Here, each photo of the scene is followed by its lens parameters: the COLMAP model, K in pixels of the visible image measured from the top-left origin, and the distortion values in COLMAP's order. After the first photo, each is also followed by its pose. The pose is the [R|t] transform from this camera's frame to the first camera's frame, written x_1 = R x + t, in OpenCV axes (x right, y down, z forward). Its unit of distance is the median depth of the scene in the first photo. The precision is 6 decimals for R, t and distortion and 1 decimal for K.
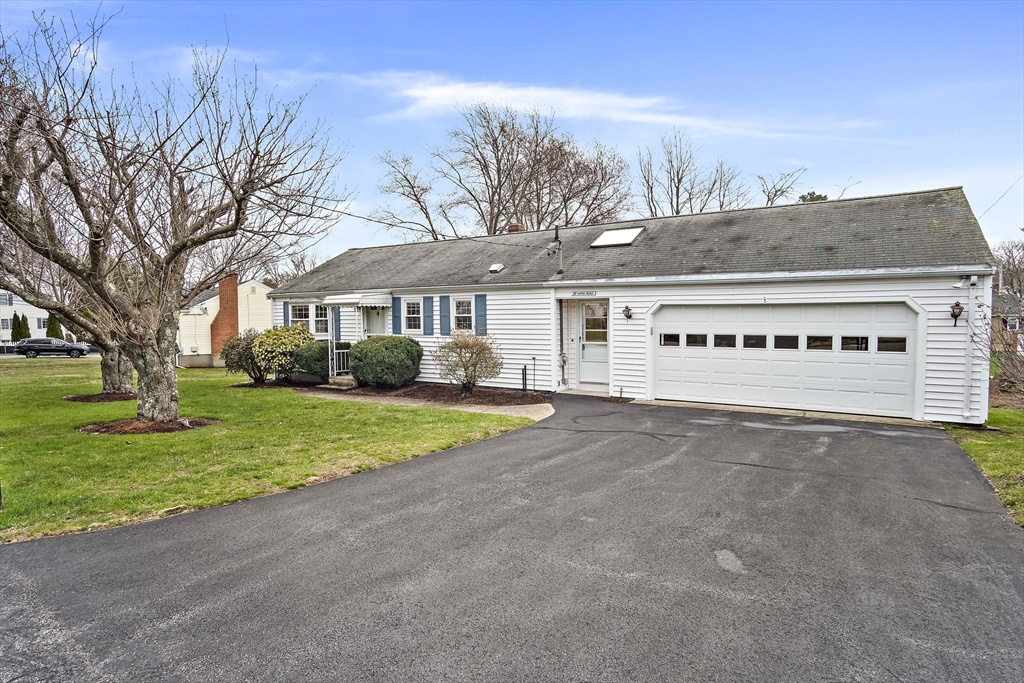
lens RADIAL K [[555.9, 0, 512.0], [0, 555.9, 341.5], [0, 0, 1]] dist [-0.017810, 0.001347]
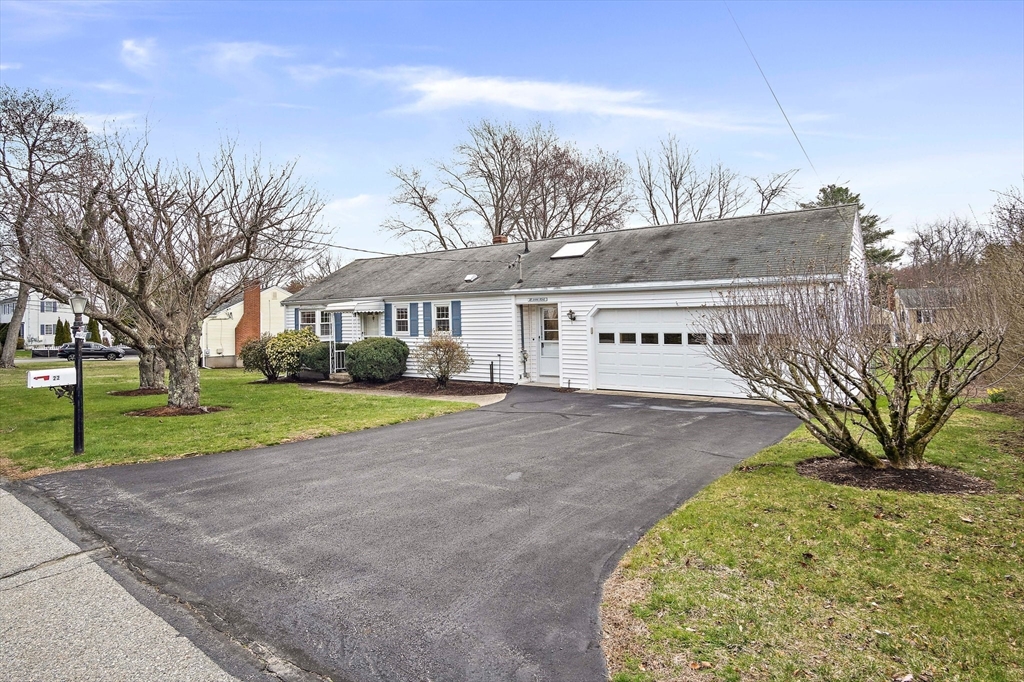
lens RADIAL K [[564.1, 0, 511.1], [0, 564.1, 294.3], [0, 0, 1]] dist [-0.013793, 0.000074]
pose [[0.998657, -0.017365, -0.048814, 0.118177], [0.013406, 0.996681, -0.080301, -0.001790], [0.050046, 0.079538, 0.995575, -0.177753]]
